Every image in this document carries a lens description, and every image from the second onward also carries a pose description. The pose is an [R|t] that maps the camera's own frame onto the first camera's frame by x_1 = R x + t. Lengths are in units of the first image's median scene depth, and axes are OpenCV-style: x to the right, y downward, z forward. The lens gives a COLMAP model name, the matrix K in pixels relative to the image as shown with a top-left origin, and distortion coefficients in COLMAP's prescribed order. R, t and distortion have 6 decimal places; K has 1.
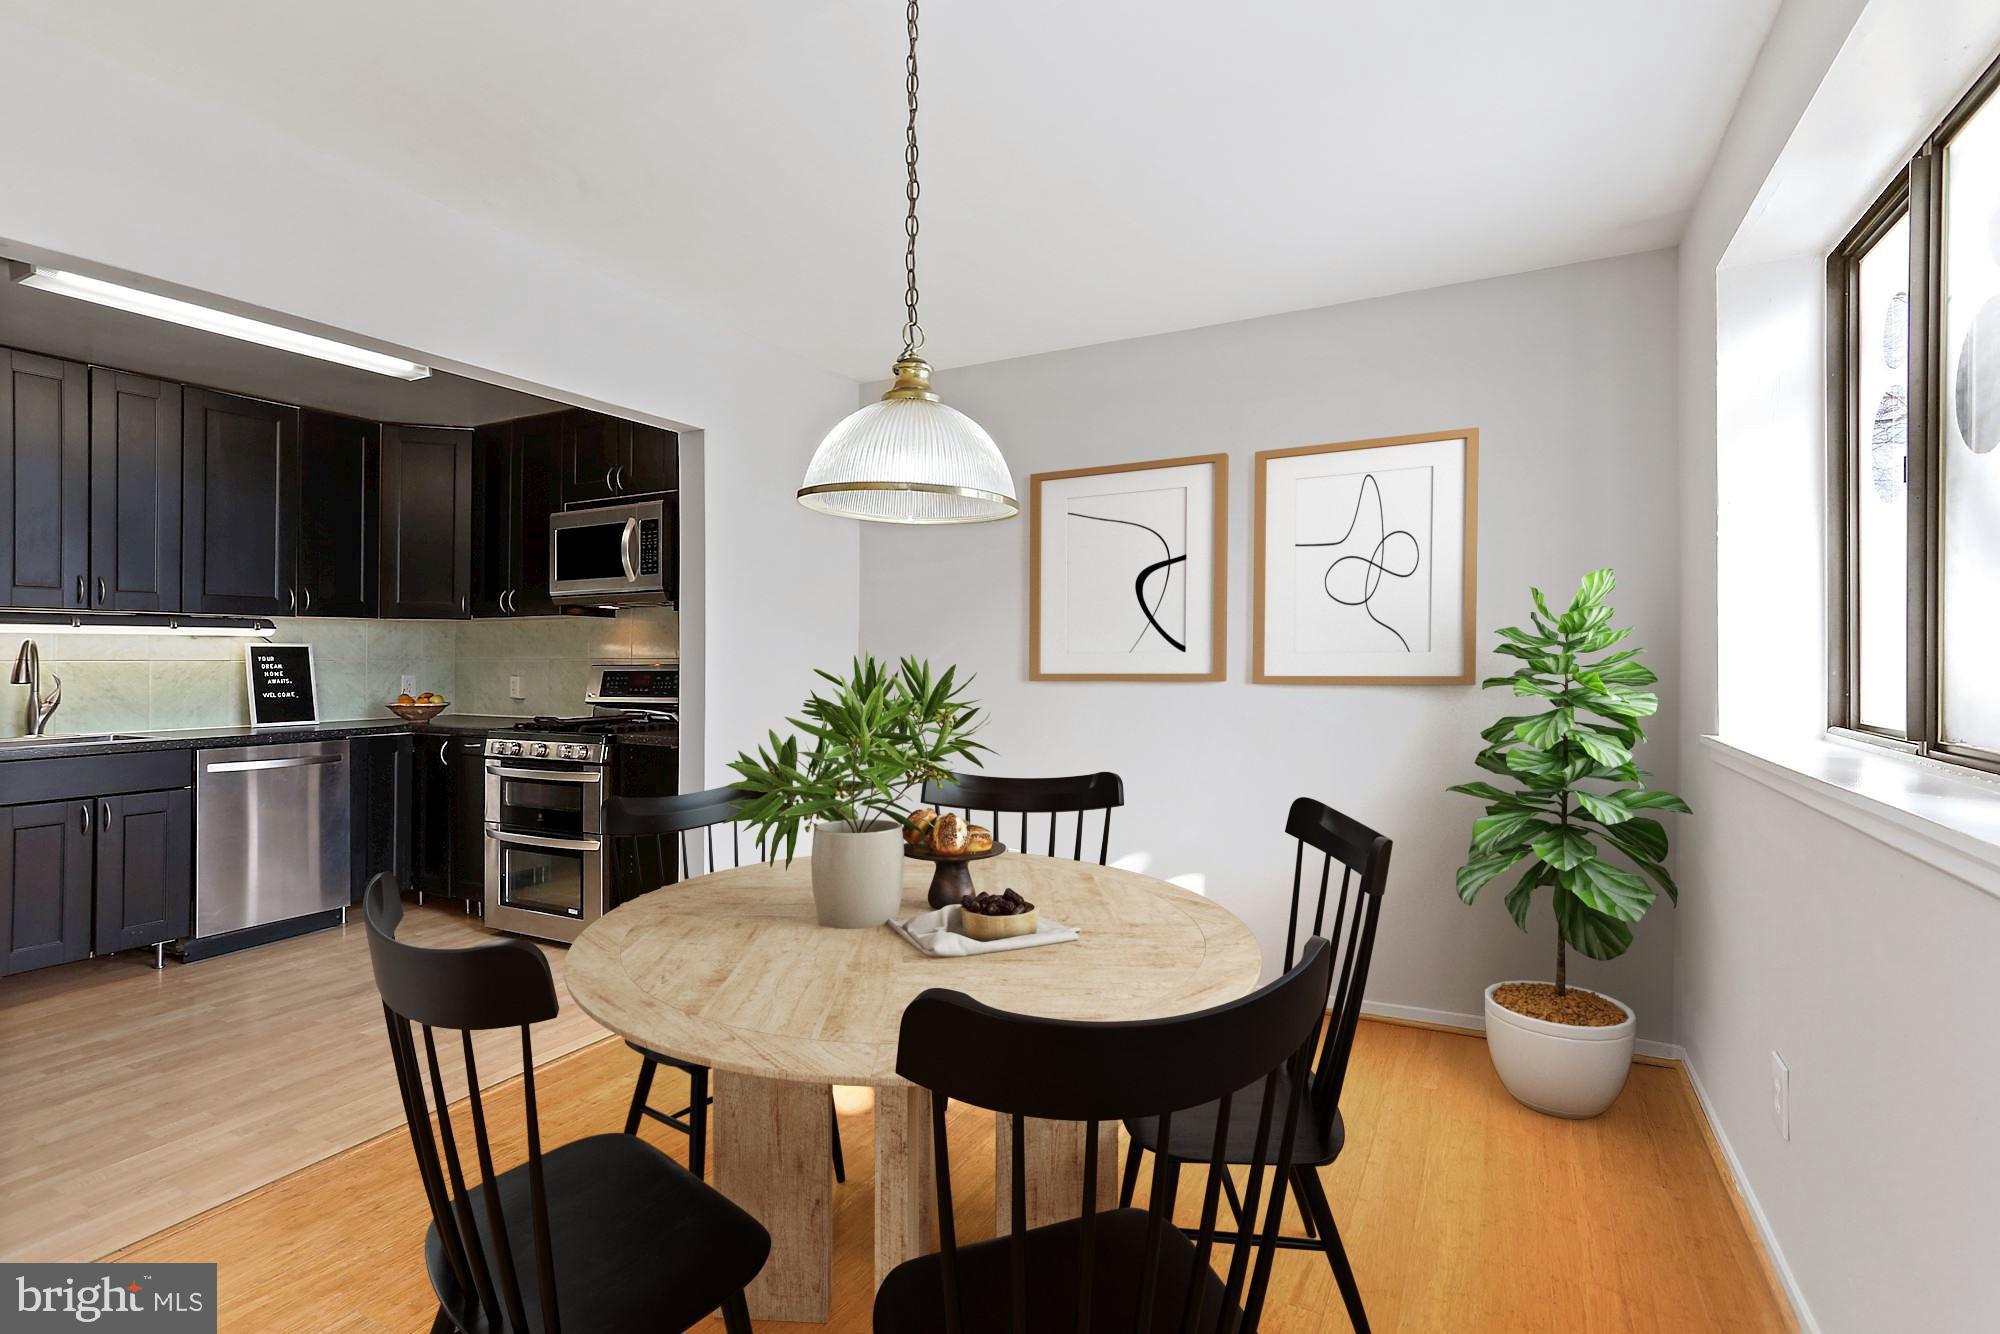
lens RADIAL K [[962.2, 0, 993.0], [0, 962.2, 645.9], [0, 0, 1]] dist [-0.056263, 0.030953]
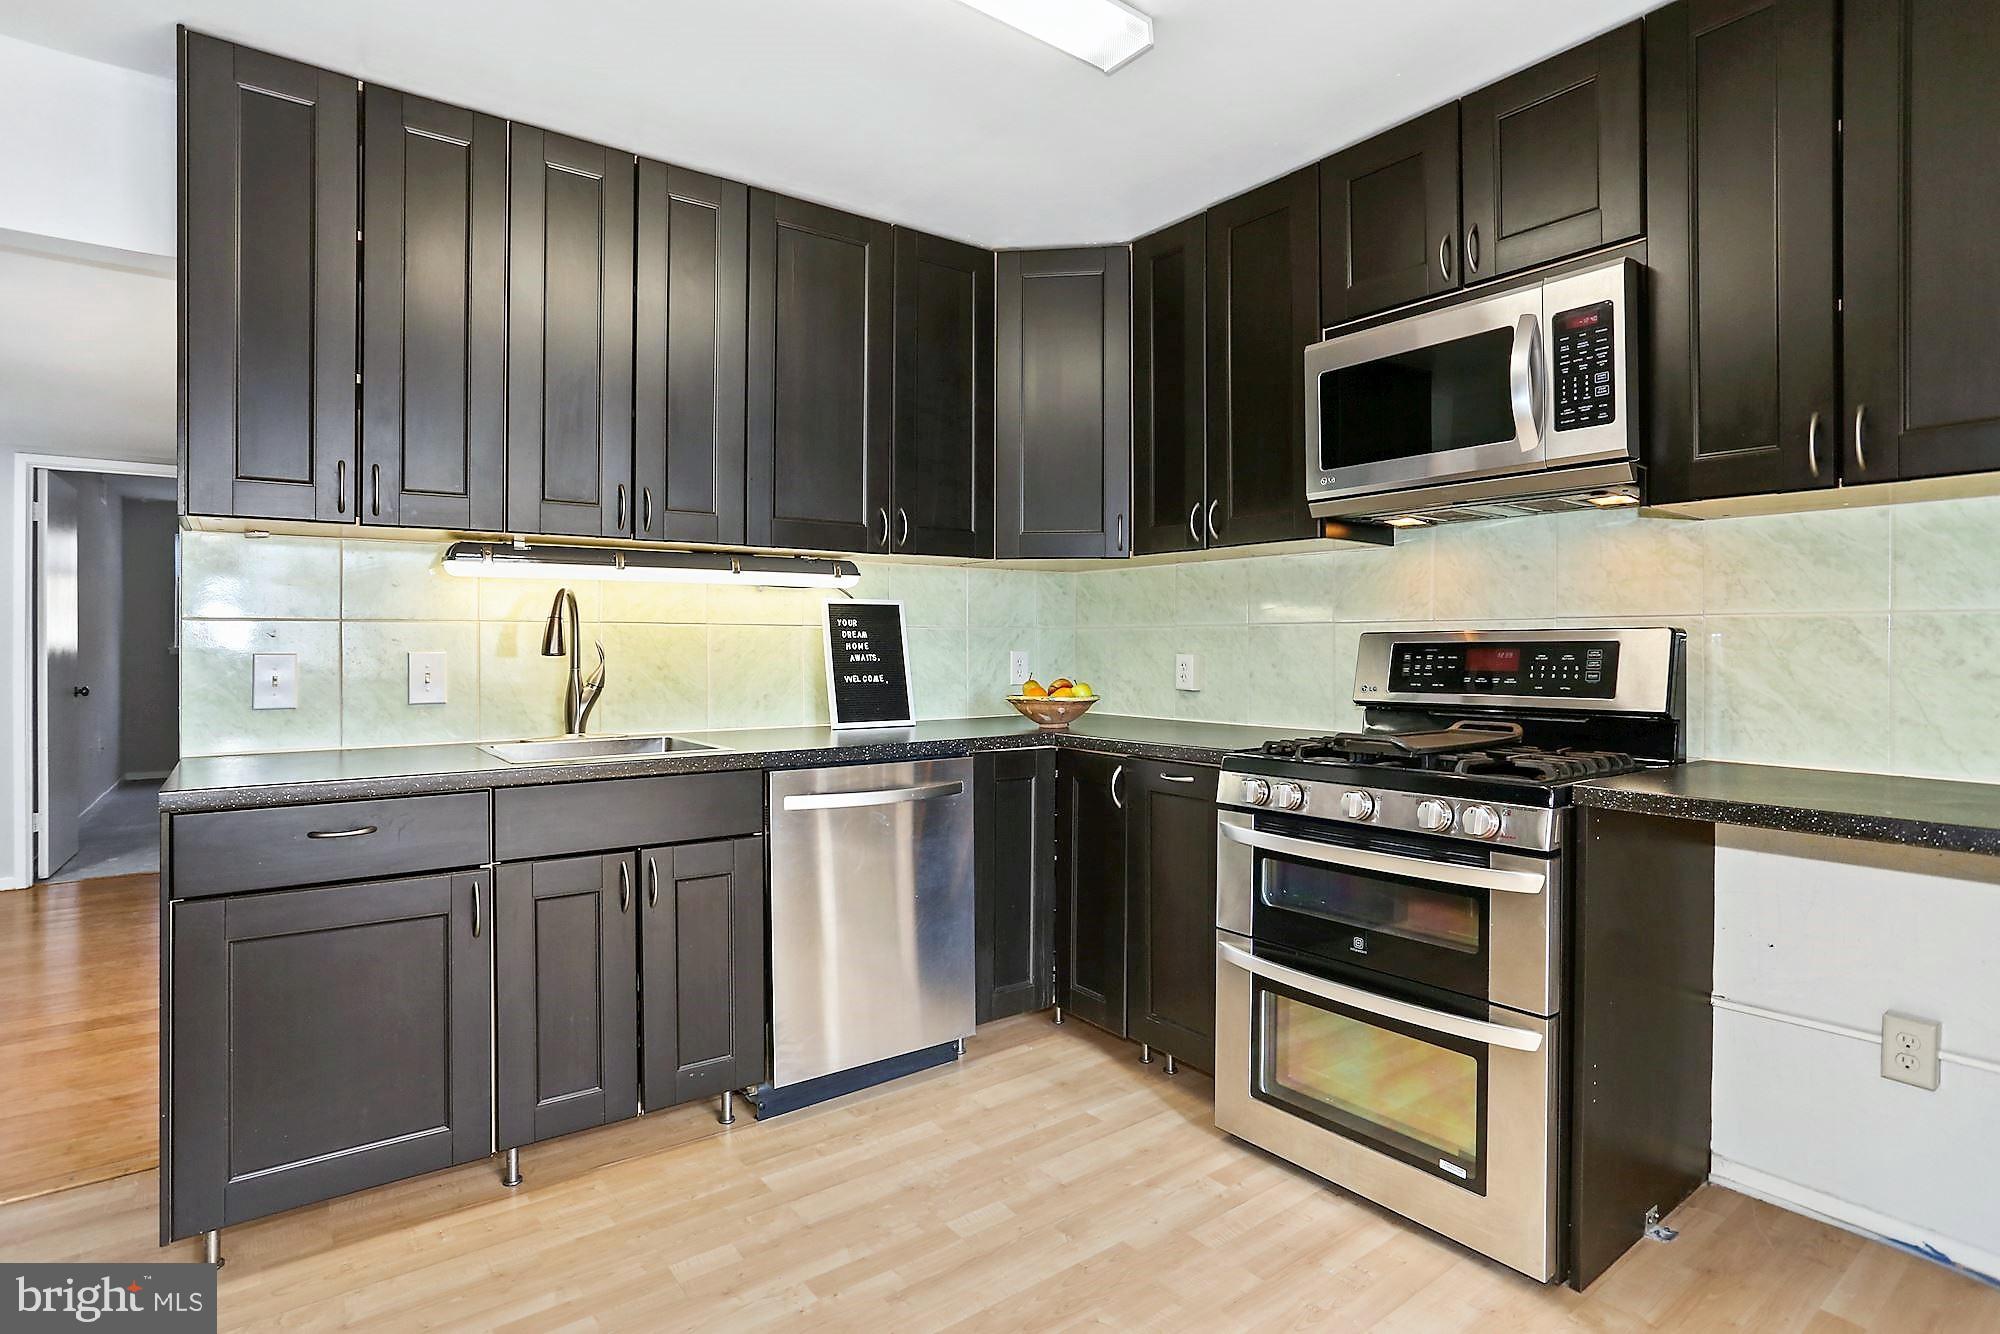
lens RADIAL K [[1005.0, 0, 975.4], [0, 1005.0, 640.4], [0, 0, 1]] dist [-0.055384, 0.039742]
pose [[0.890442, 0.001363, -0.455095, -0.398899], [0.002291, 0.999969, 0.007478, 0.021943], [0.455091, -0.007701, 0.890411, 0.445060]]
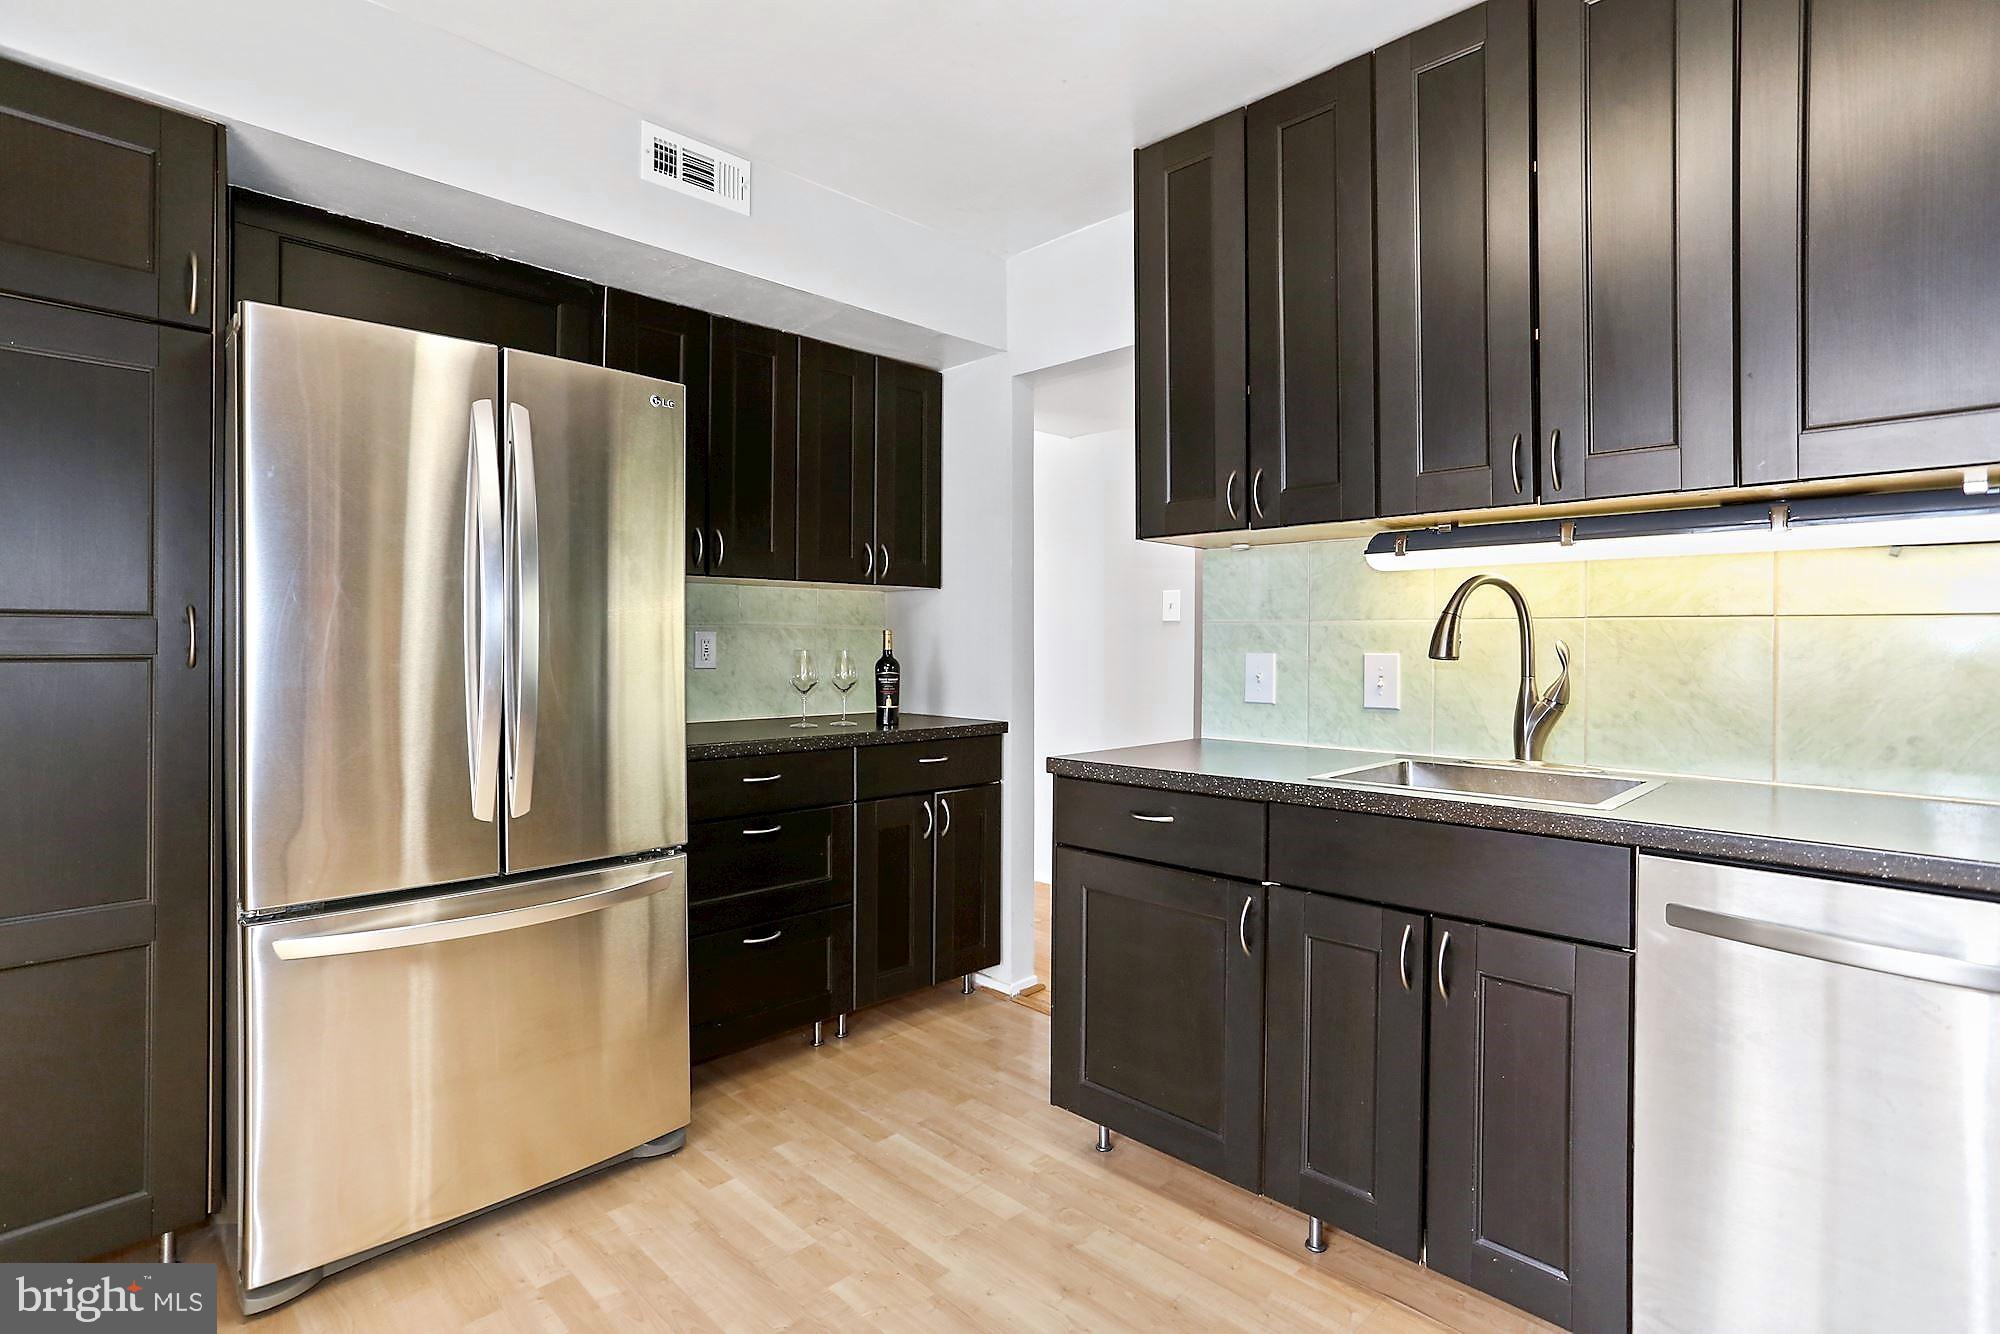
lens RADIAL K [[995.4, 0, 999.3], [0, 995.4, 637.9], [0, 0, 1]] dist [-0.050641, 0.037206]
pose [[-0.295707, -0.001529, -0.955278, -0.367986], [0.005416, 0.999980, -0.003277, 0.024547], [0.955263, -0.006143, -0.295692, 0.781009]]
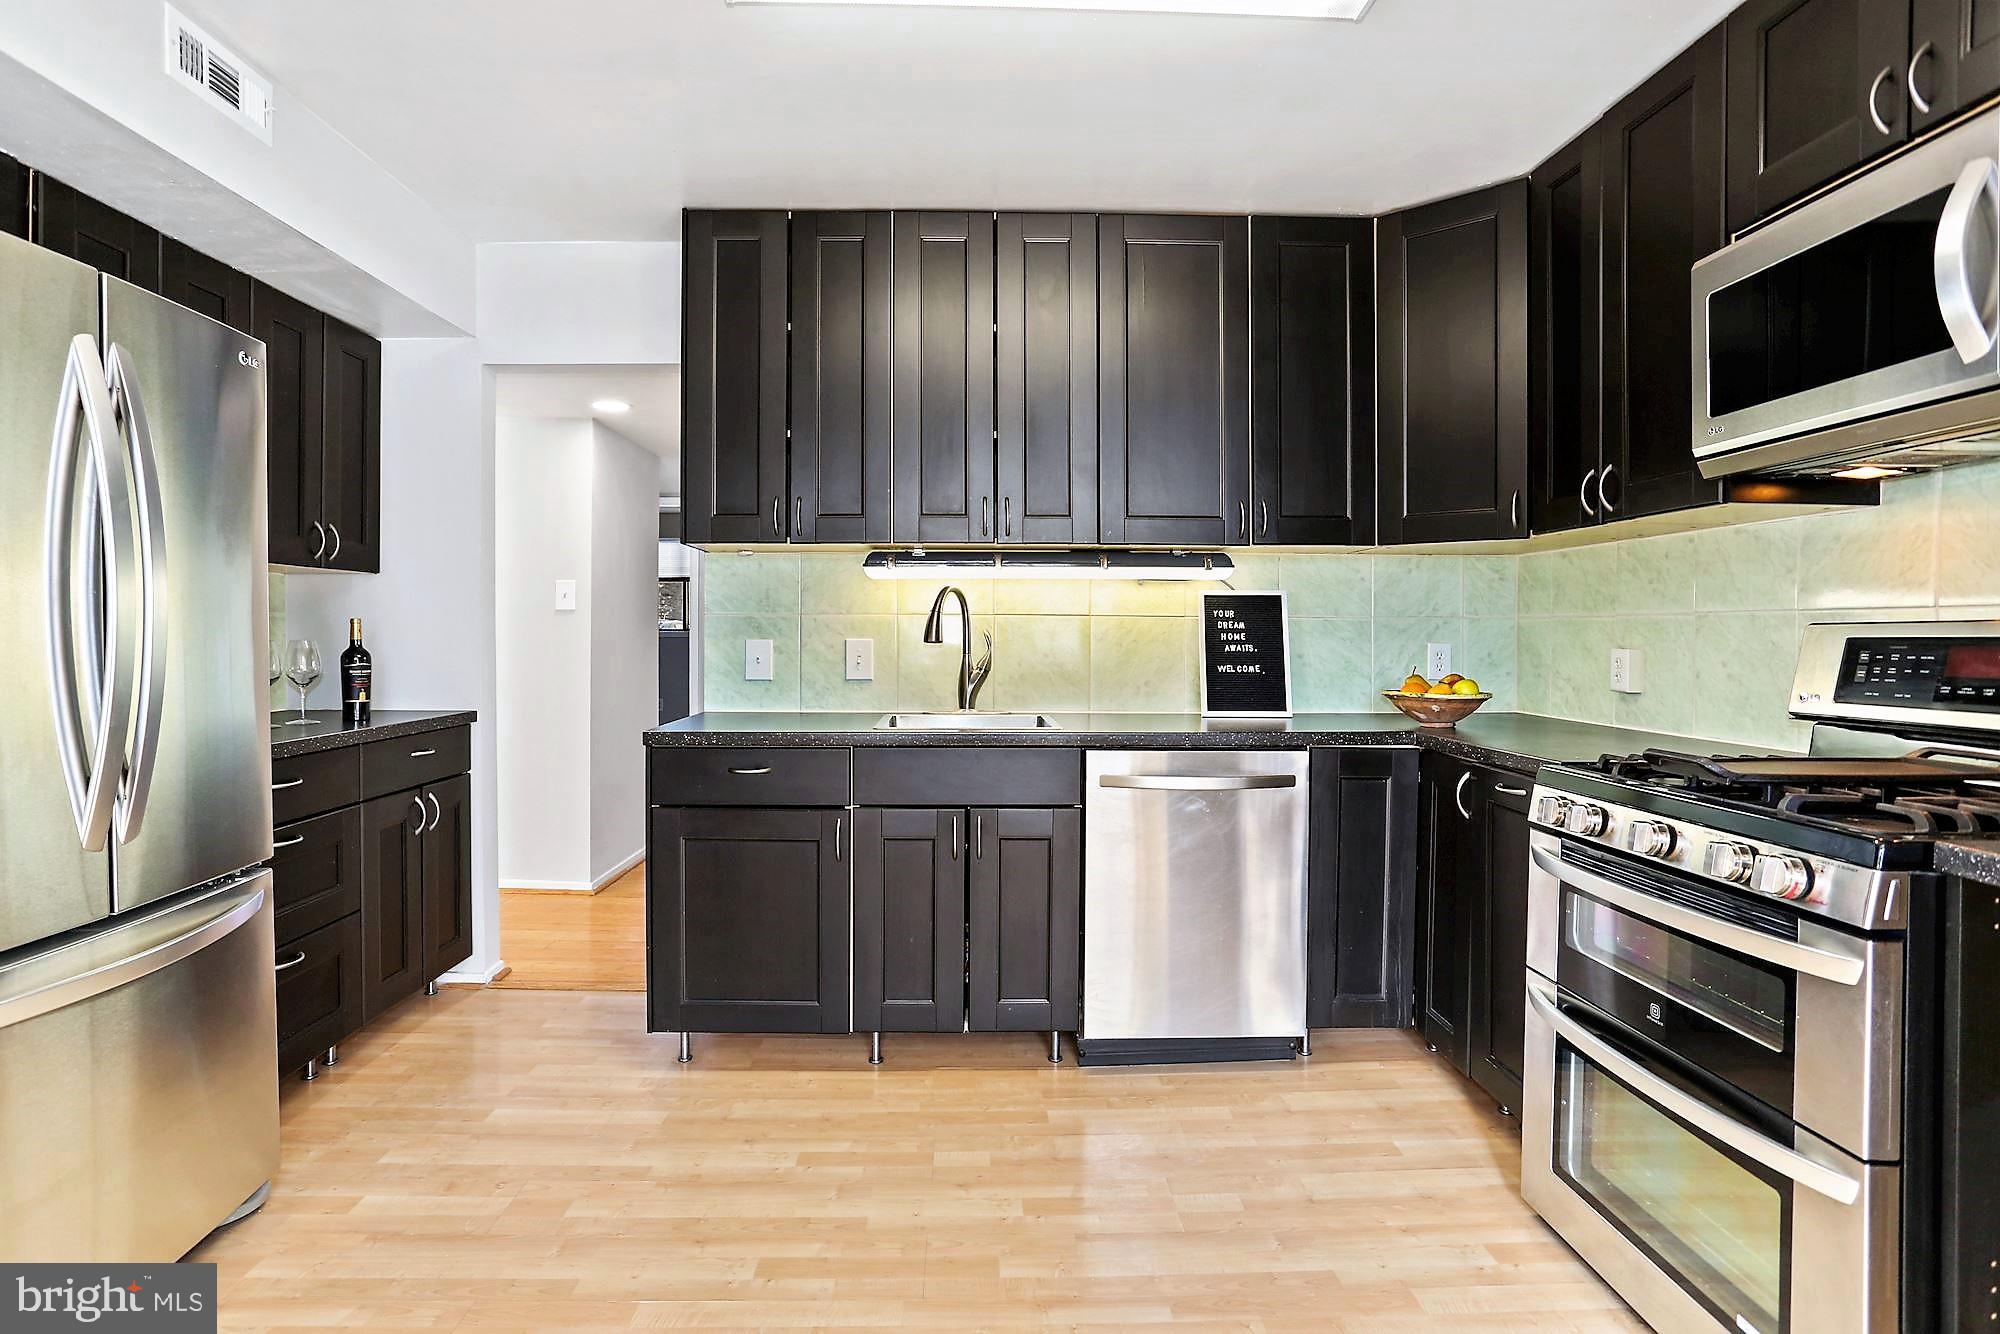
lens RADIAL K [[995.4, 0, 999.3], [0, 995.4, 637.9], [0, 0, 1]] dist [-0.050641, 0.037206]
pose [[0.484637, 0.010841, -0.874648, -0.247992], [0.003540, 0.999891, 0.014355, 0.021229], [0.874708, -0.010053, 0.484545, 0.549048]]
